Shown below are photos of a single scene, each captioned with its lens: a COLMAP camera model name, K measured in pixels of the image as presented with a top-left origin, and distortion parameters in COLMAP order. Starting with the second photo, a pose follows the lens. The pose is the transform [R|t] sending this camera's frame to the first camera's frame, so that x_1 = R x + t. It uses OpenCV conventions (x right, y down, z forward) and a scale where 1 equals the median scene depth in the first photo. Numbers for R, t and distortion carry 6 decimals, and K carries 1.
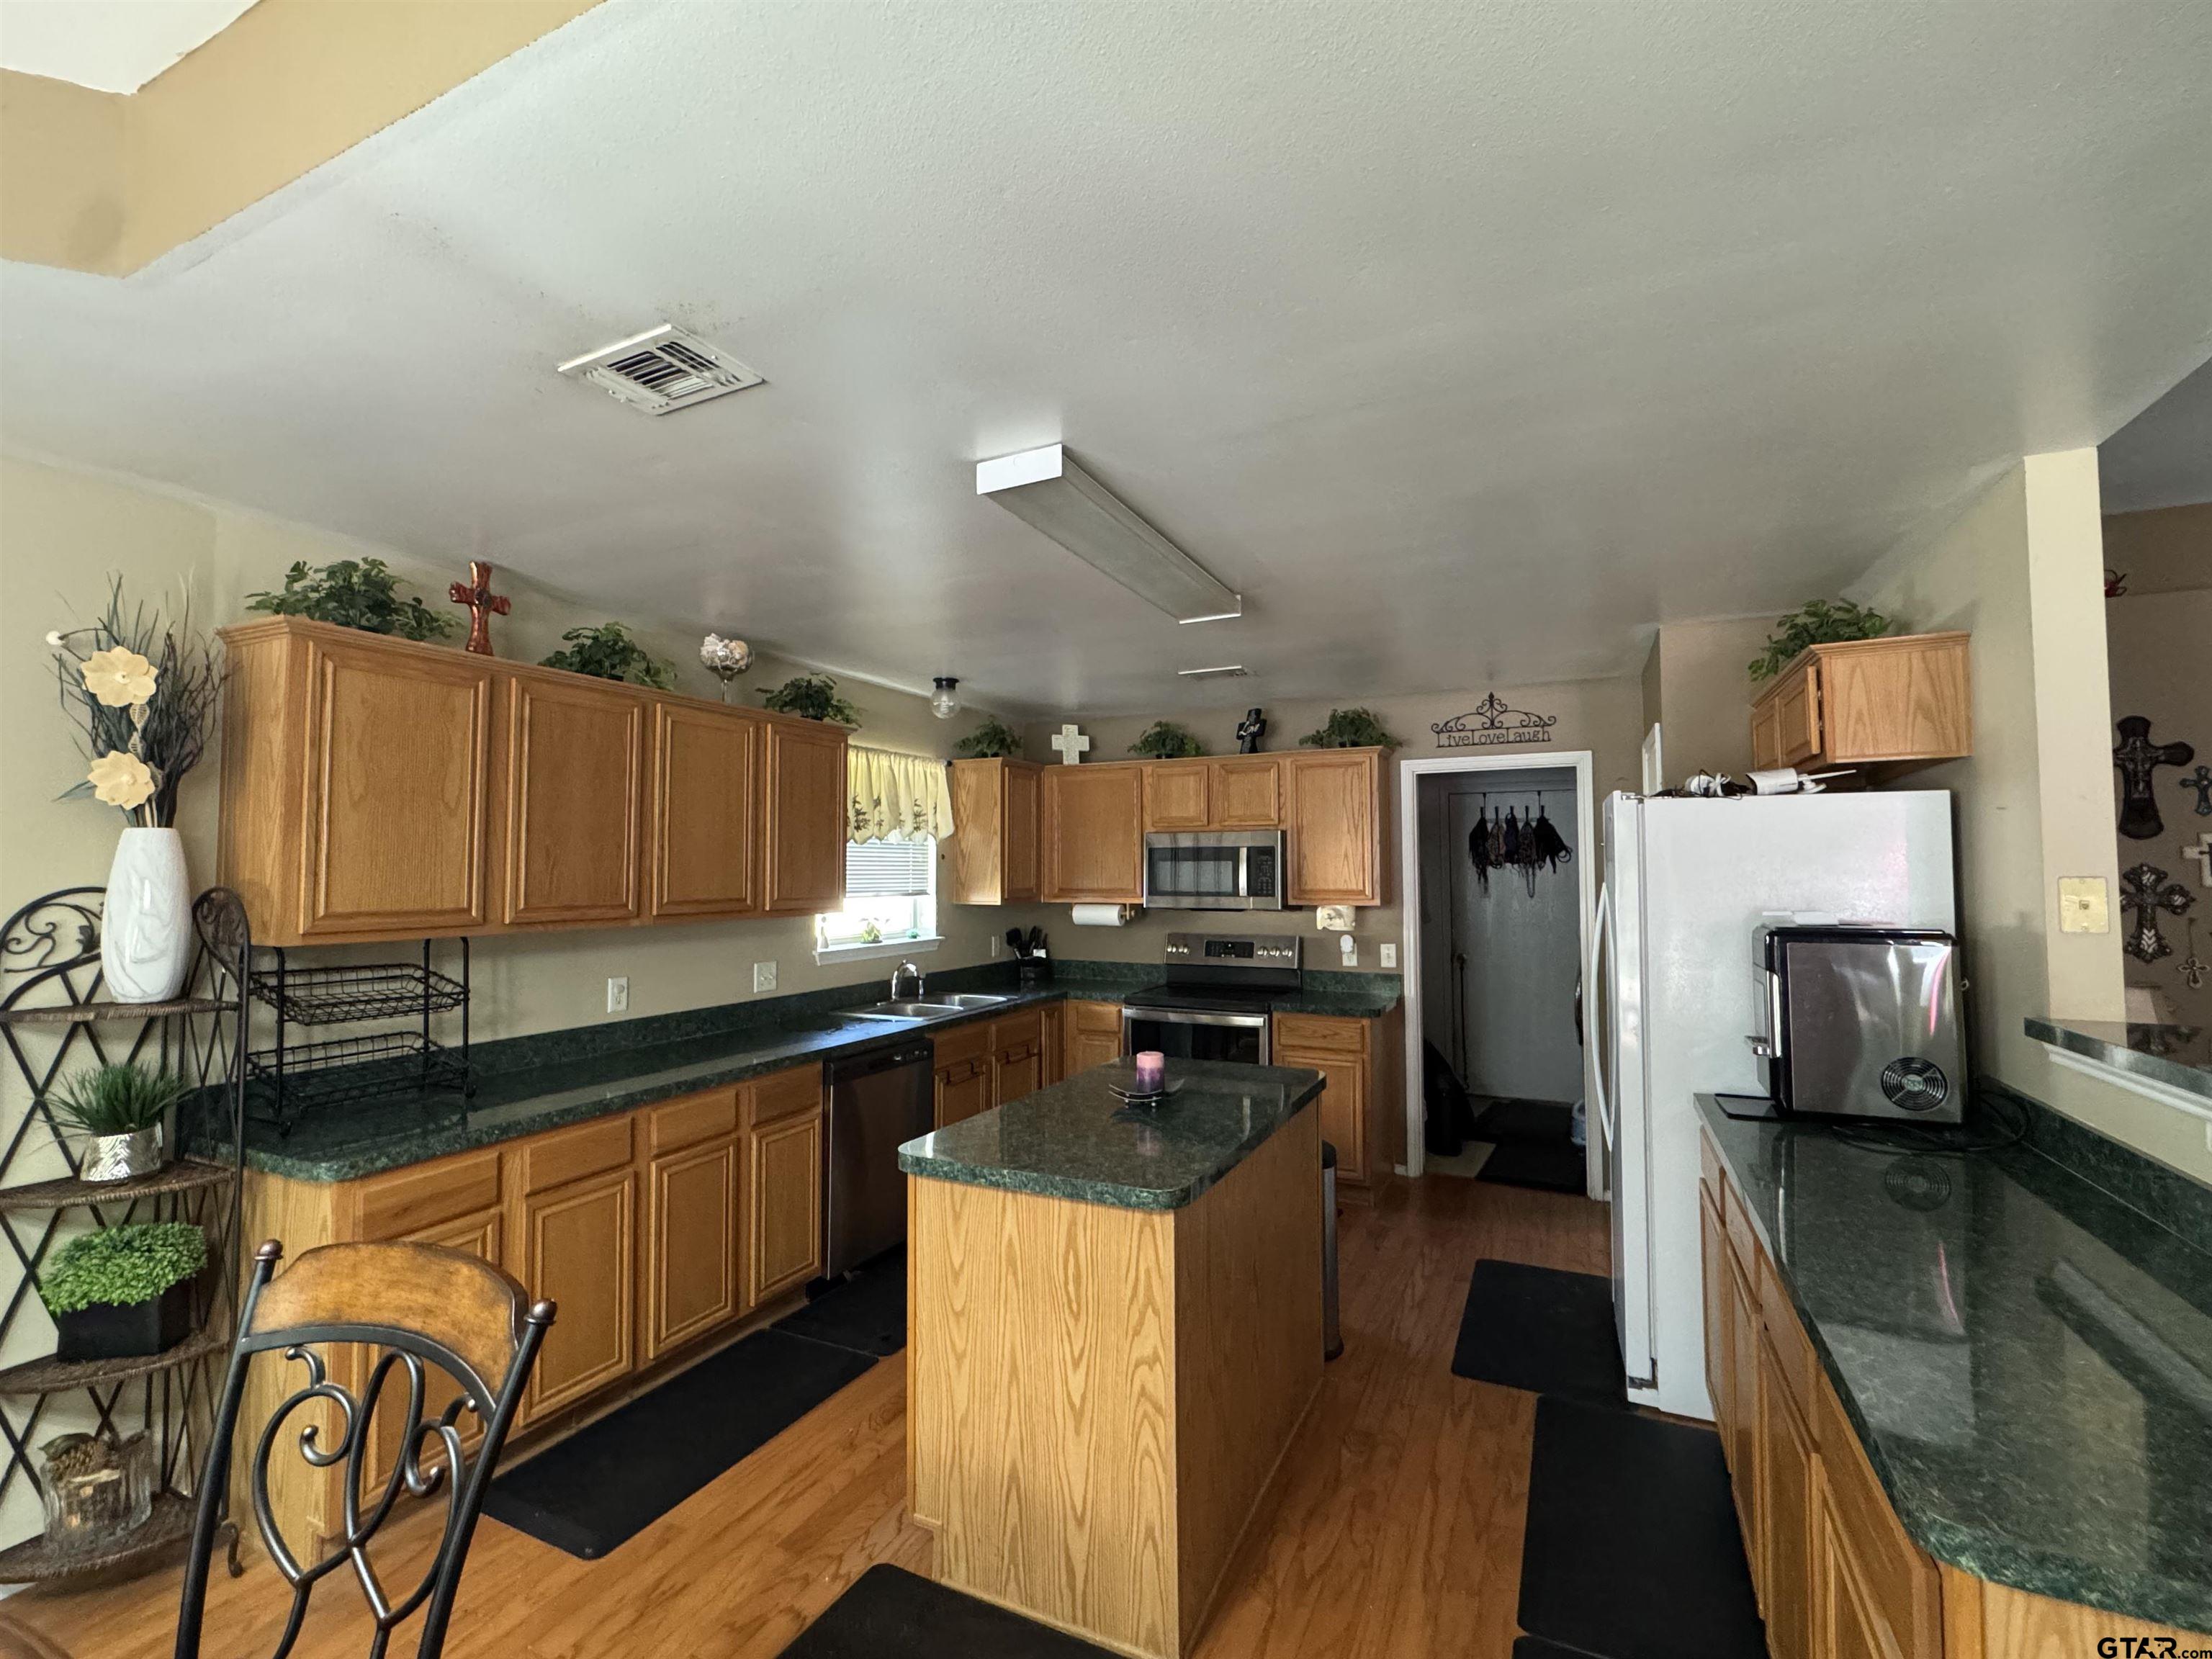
lens RADIAL K [[975.6, 0, 1098.4], [0, 975.6, 831.7], [0, 0, 1]] dist [-0.002423, -0.000270]
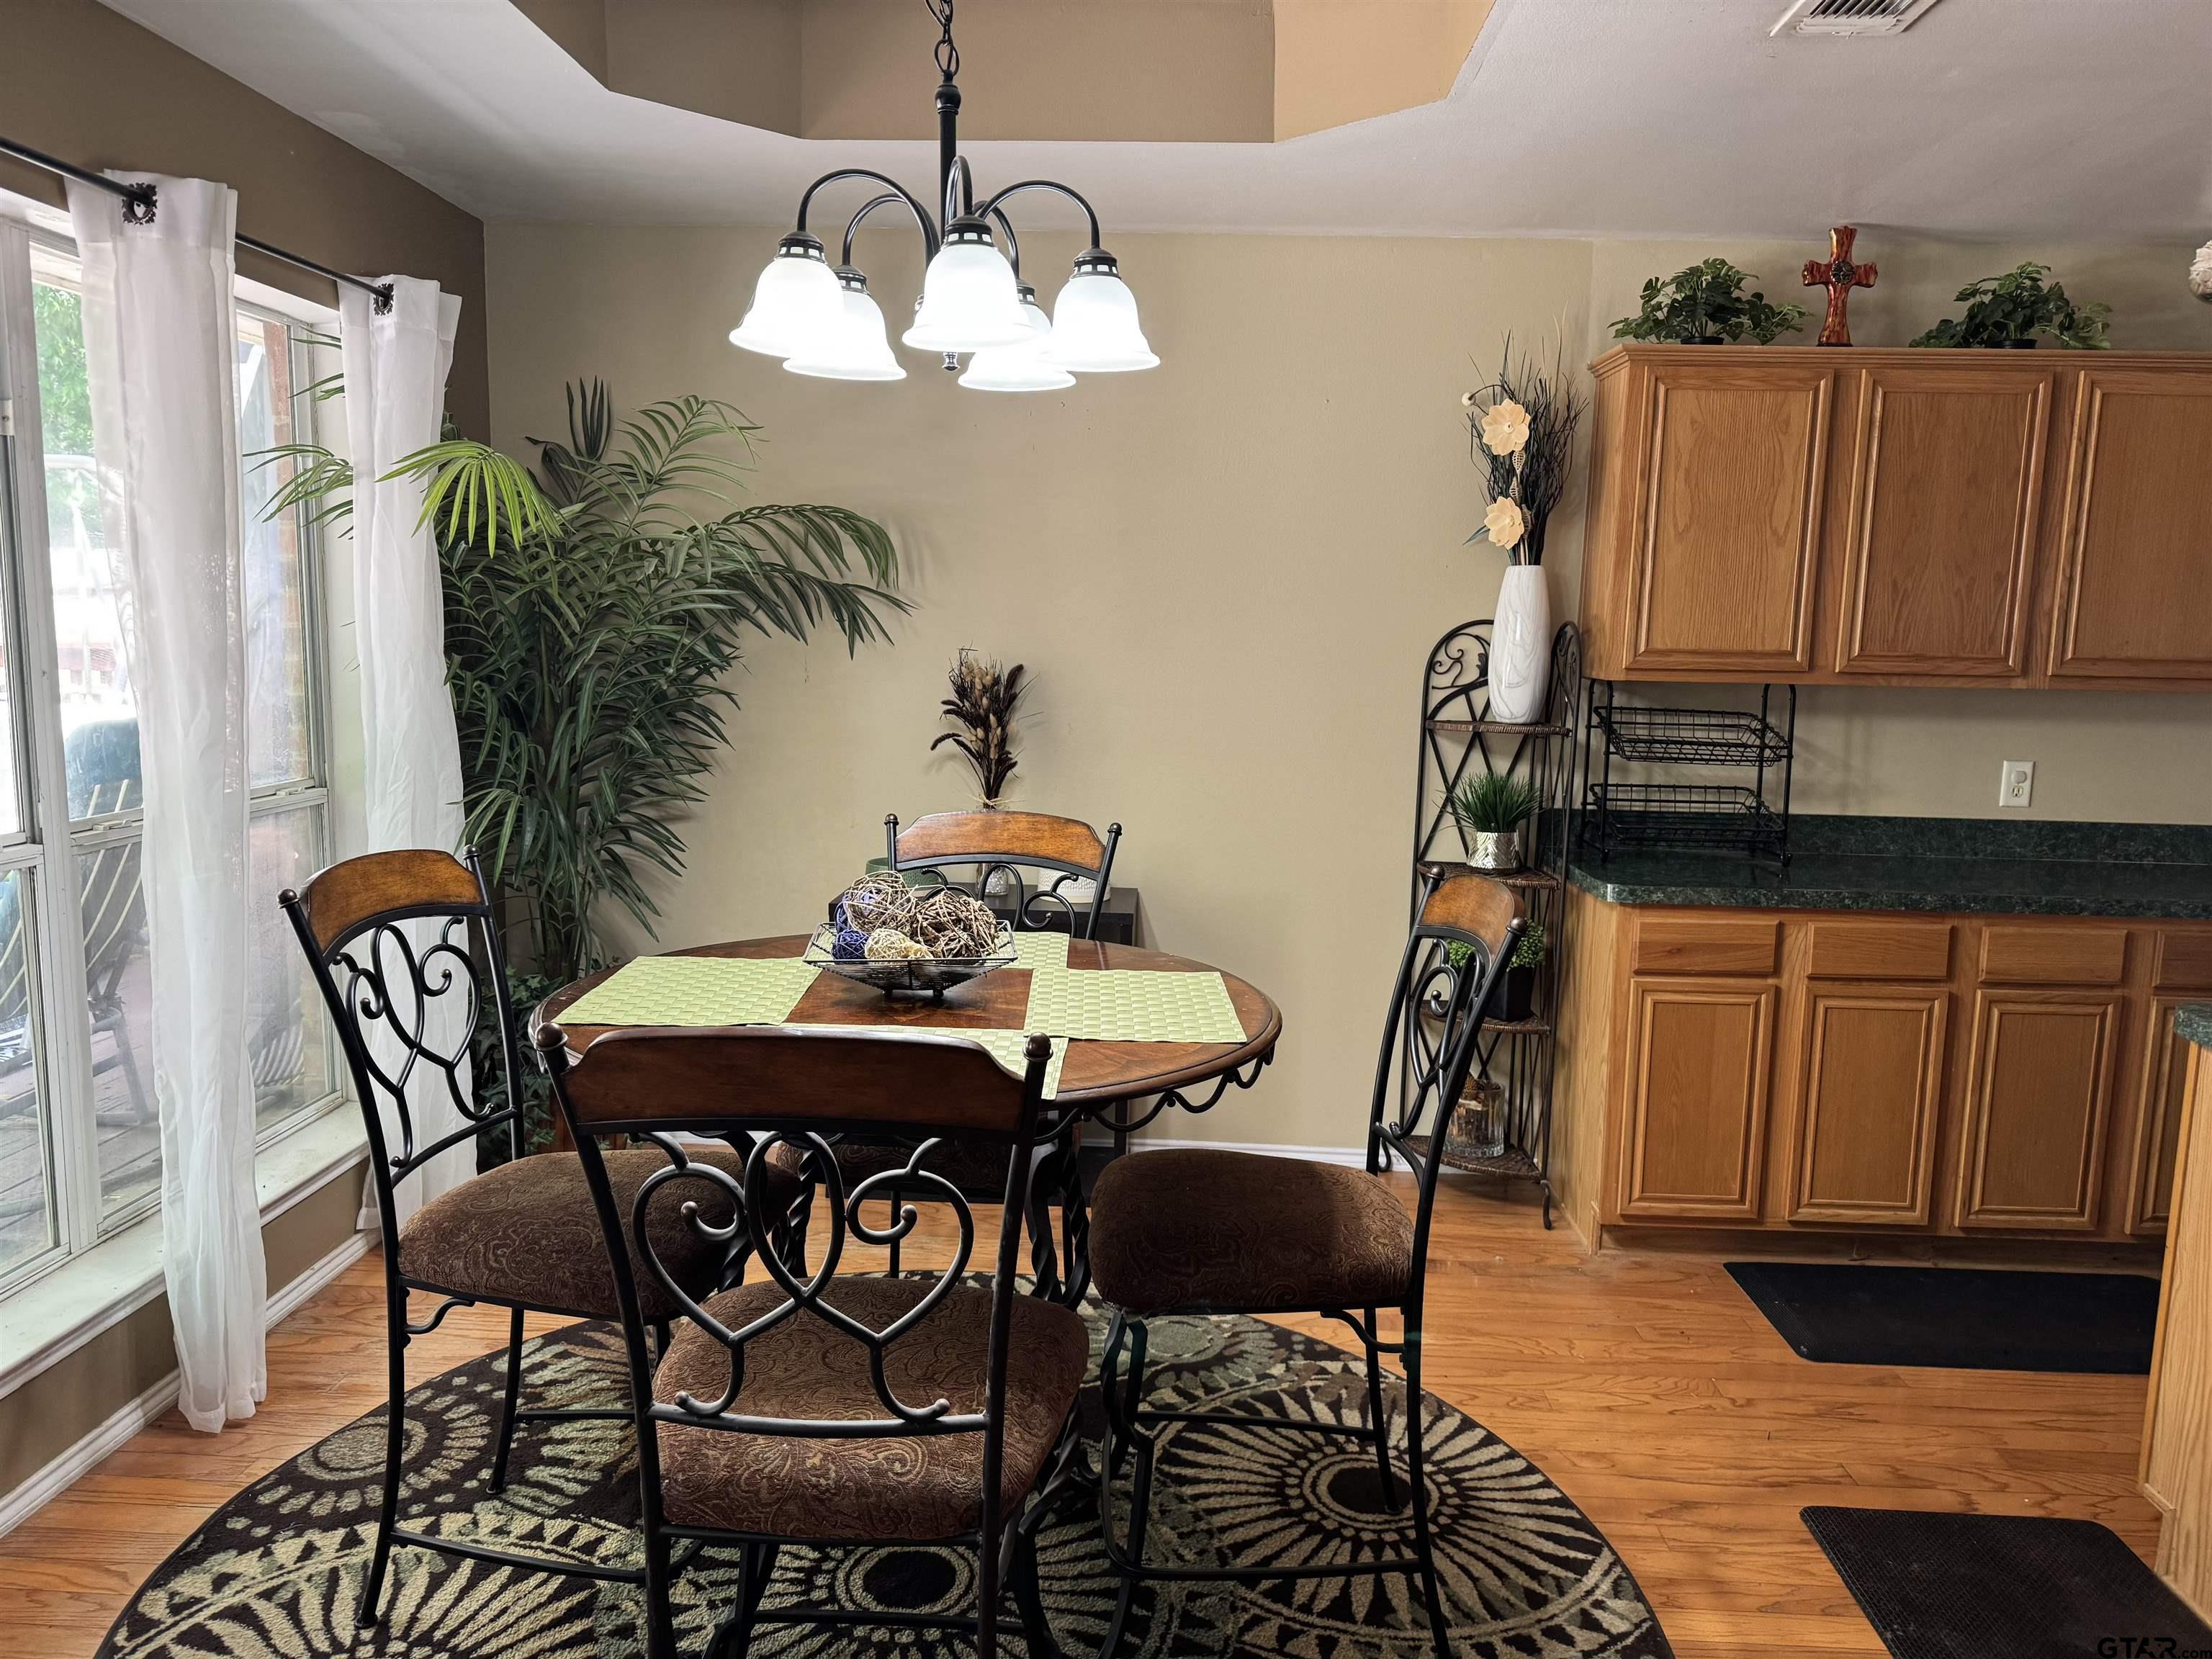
lens RADIAL K [[1536.9, 0, 1116.4], [0, 1536.9, 834.4], [0, 0, 1]] dist [0.039117, -0.064539]
pose [[0.398885, 0.136822, -0.906736, 0.423863], [0.016993, 0.987534, 0.156489, 0.014777], [0.916844, -0.077829, 0.391587, -0.118413]]
